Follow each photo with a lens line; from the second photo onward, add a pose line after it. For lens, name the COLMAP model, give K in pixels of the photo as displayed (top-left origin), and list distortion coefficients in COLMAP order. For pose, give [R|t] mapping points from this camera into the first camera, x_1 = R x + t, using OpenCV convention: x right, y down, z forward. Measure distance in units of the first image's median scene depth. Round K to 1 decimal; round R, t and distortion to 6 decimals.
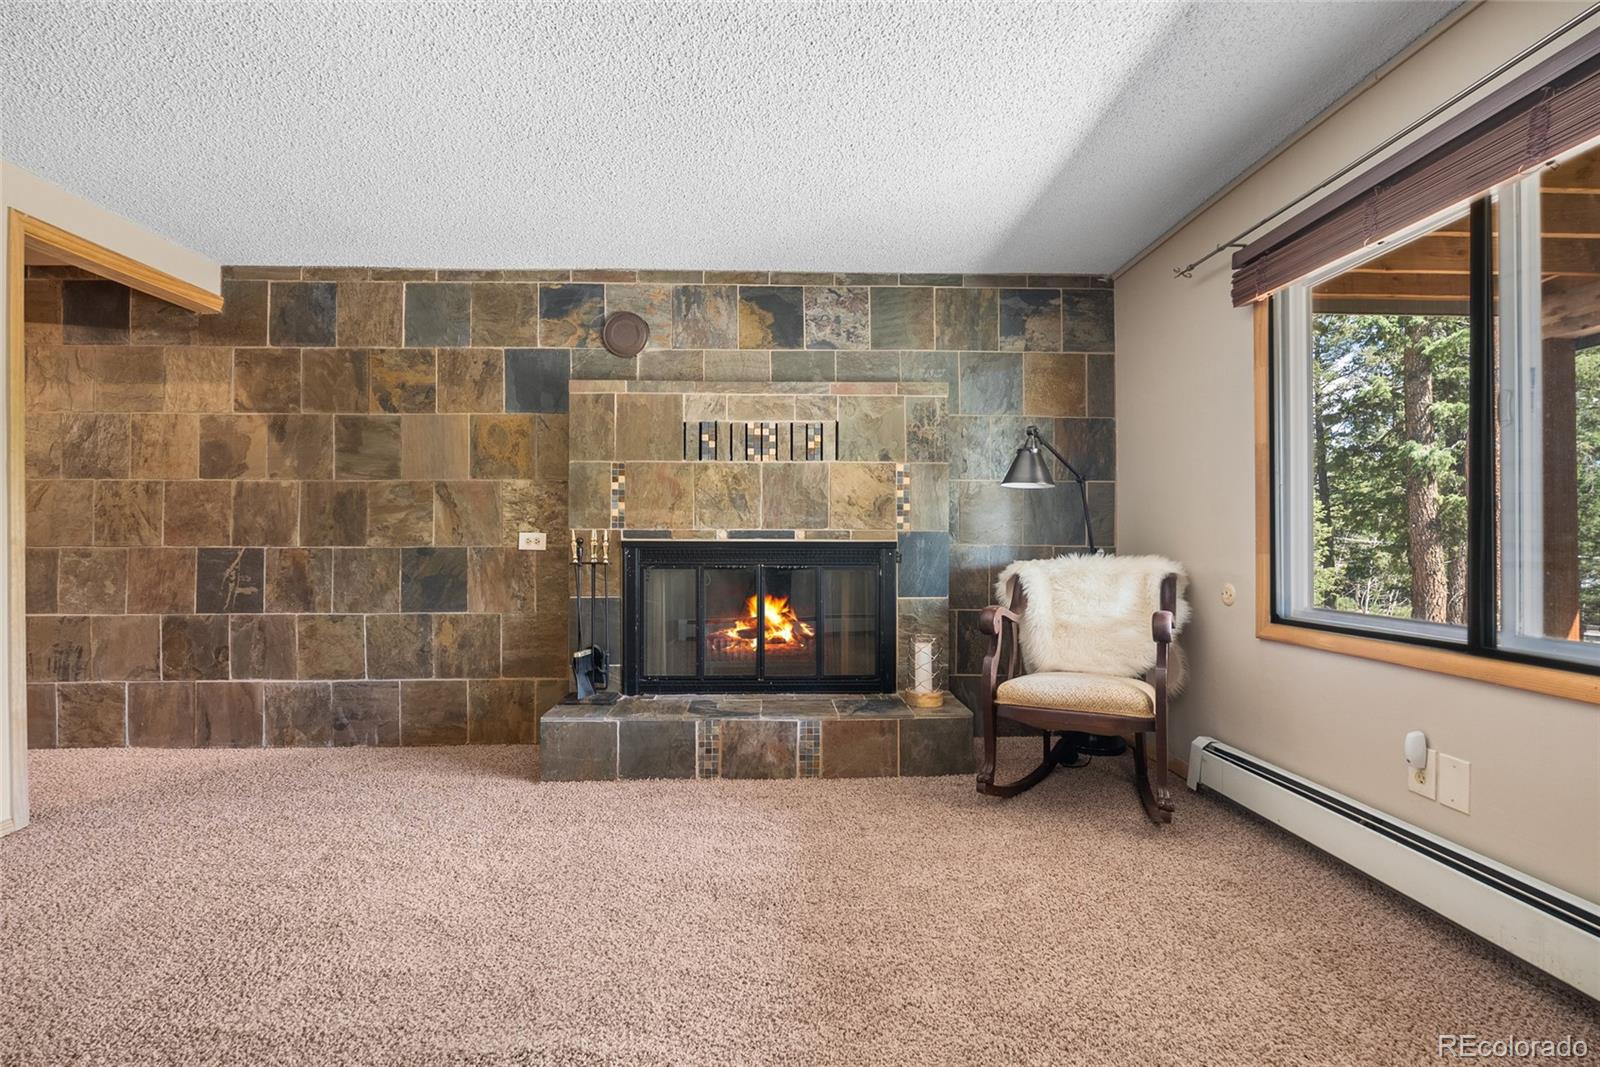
lens RADIAL K [[742.2, 0, 797.7], [0, 742.2, 525.2], [0, 0, 1]] dist [-0.005806, 0.000463]
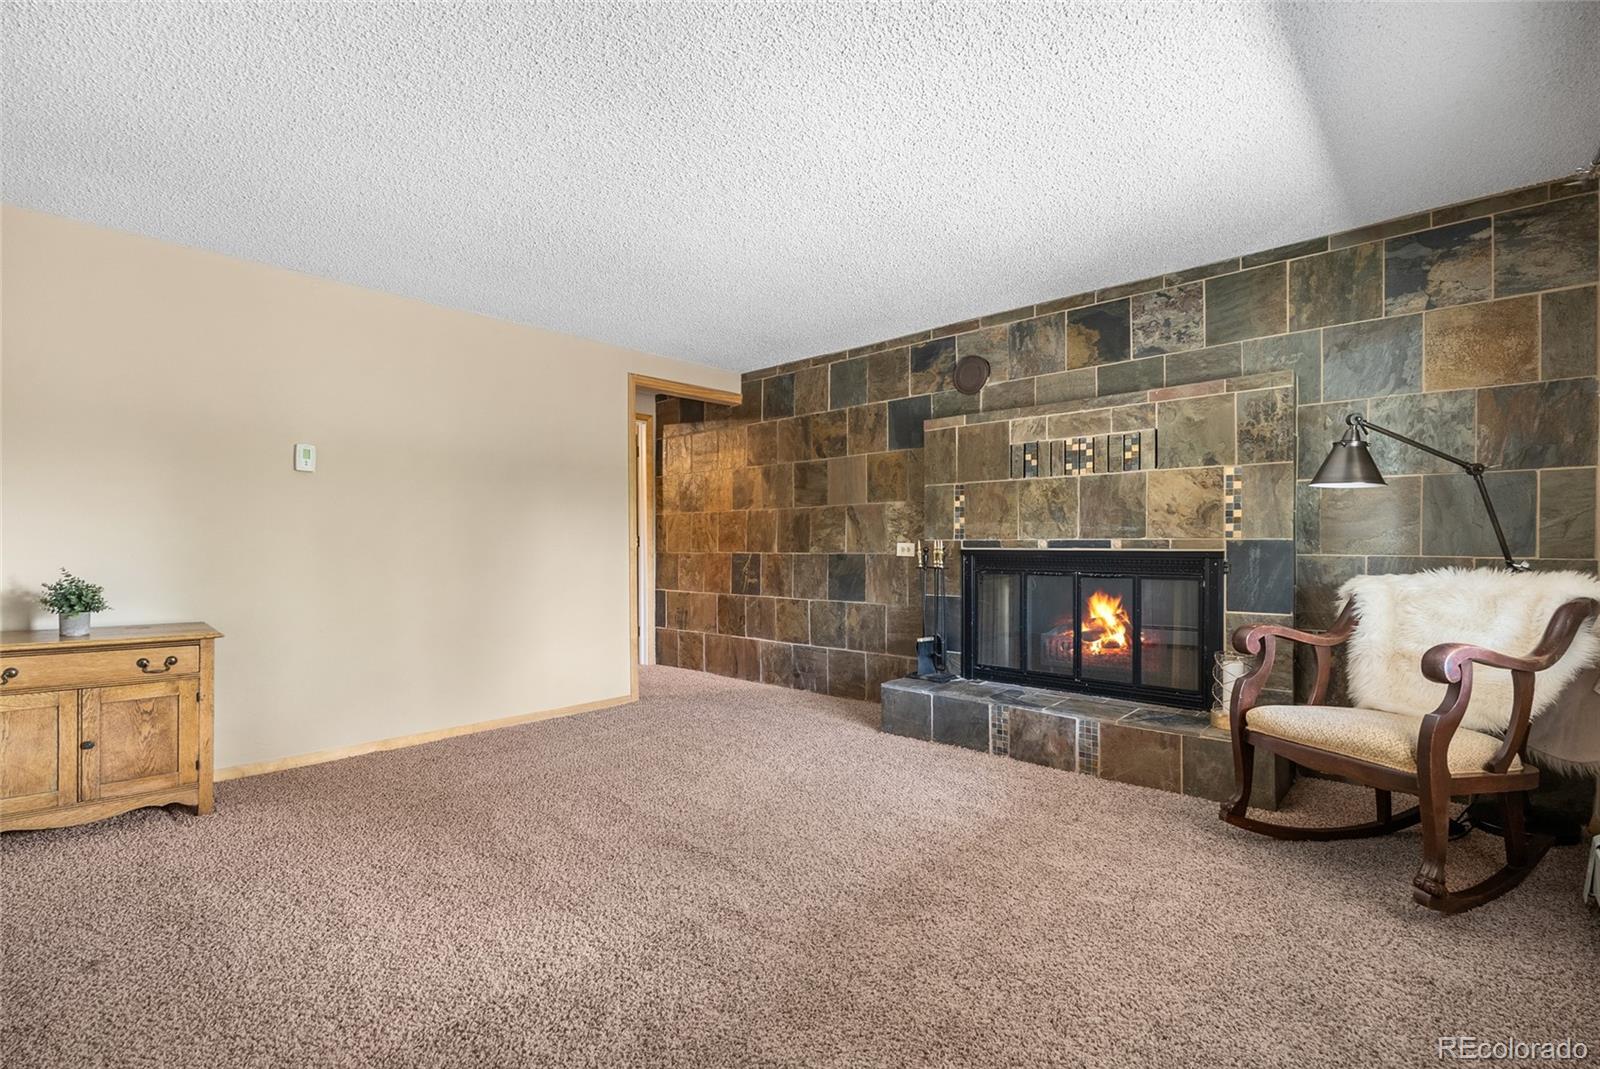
lens RADIAL K [[715.8, 0, 800.0], [0, 715.8, 534.5], [0, 0, 1]] dist [-0.001648, 0.000519]
pose [[0.718343, -0.011838, -0.695589, 0.374002], [0.016057, 0.999871, -0.000435, -0.006683], [0.695504, -0.010856, 0.718440, -0.012804]]
